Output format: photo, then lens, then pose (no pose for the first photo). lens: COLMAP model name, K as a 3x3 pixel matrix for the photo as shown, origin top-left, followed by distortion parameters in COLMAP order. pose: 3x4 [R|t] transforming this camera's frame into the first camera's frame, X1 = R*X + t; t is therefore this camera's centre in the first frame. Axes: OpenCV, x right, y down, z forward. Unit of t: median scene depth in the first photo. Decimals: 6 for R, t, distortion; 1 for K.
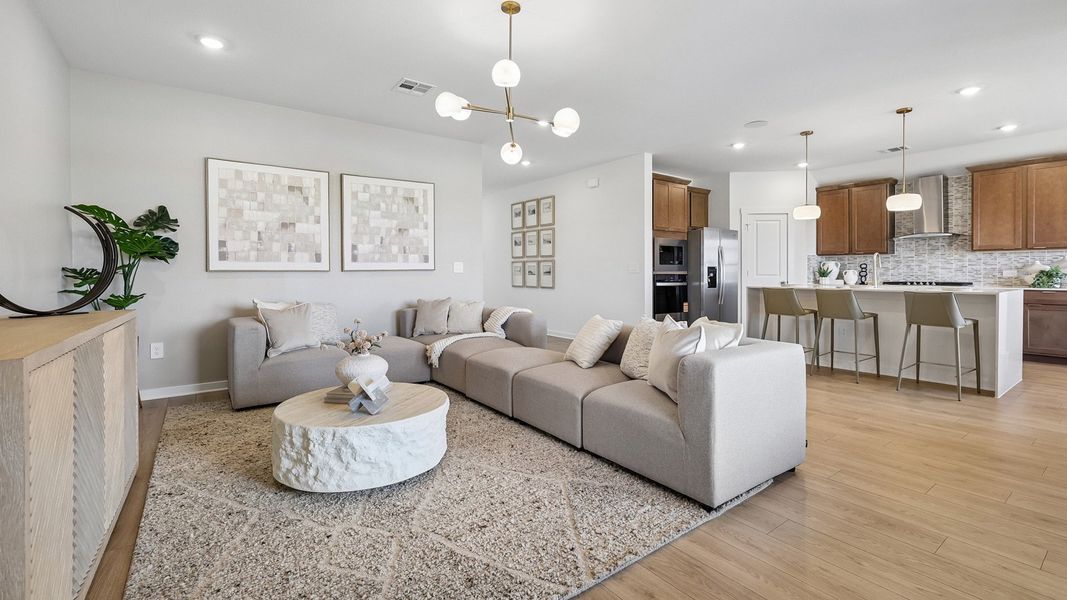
lens RADIAL K [[458.7, 0, 539.8], [0, 458.7, 273.3], [0, 0, 1]] dist [0.000654, 0.000484]
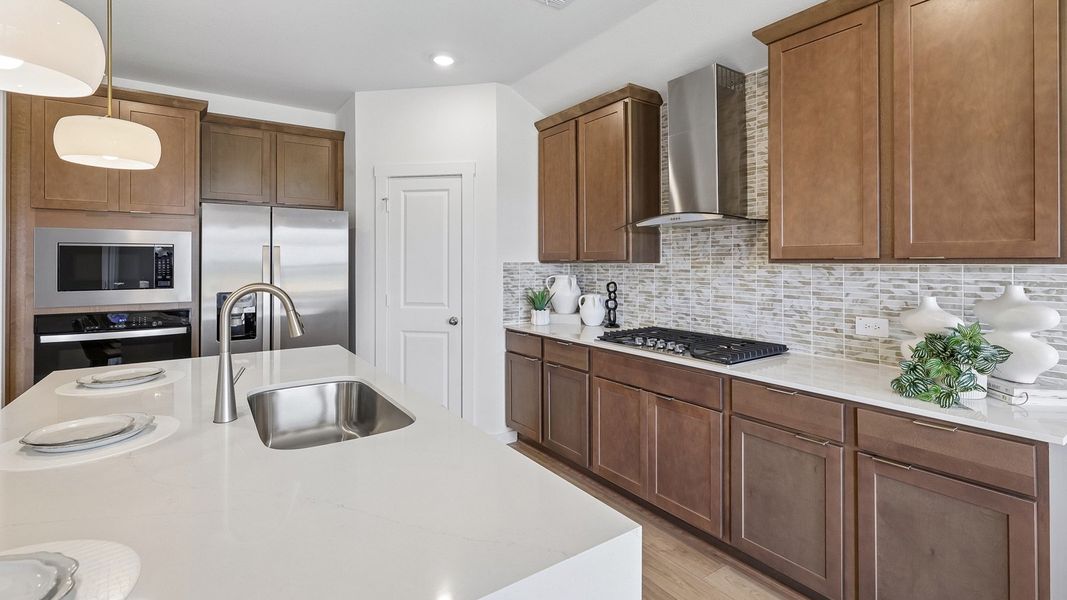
lens RADIAL K [[482.6, 0, 534.6], [0, 482.6, 259.2], [0, 0, 1]] dist [0.000426, 0.000413]
pose [[0.999598, -0.001117, -0.028331, 0.816580], [0.000910, 0.999973, -0.007337, -0.051608], [0.028338, 0.007309, 0.999572, 0.655774]]
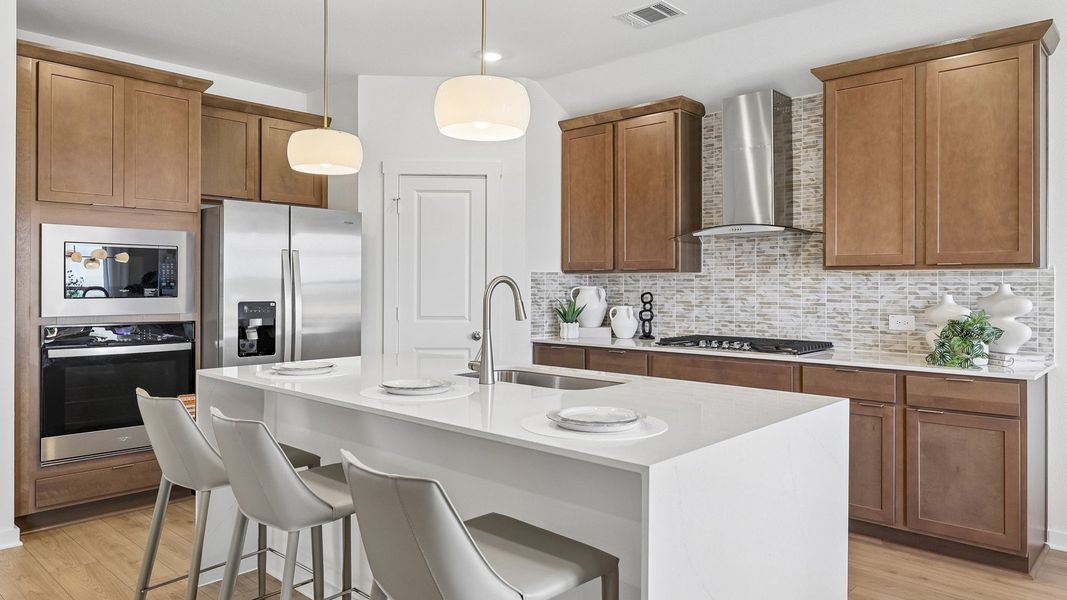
lens RADIAL K [[696.2, 0, 530.0], [0, 696.2, 281.2], [0, 0, 1]] dist [0.002791, -0.000241]
pose [[0.983058, 0.004374, 0.183240, 0.597165], [-0.003103, 0.999969, -0.007222, -0.034156], [-0.183266, 0.006531, 0.983042, 0.452143]]
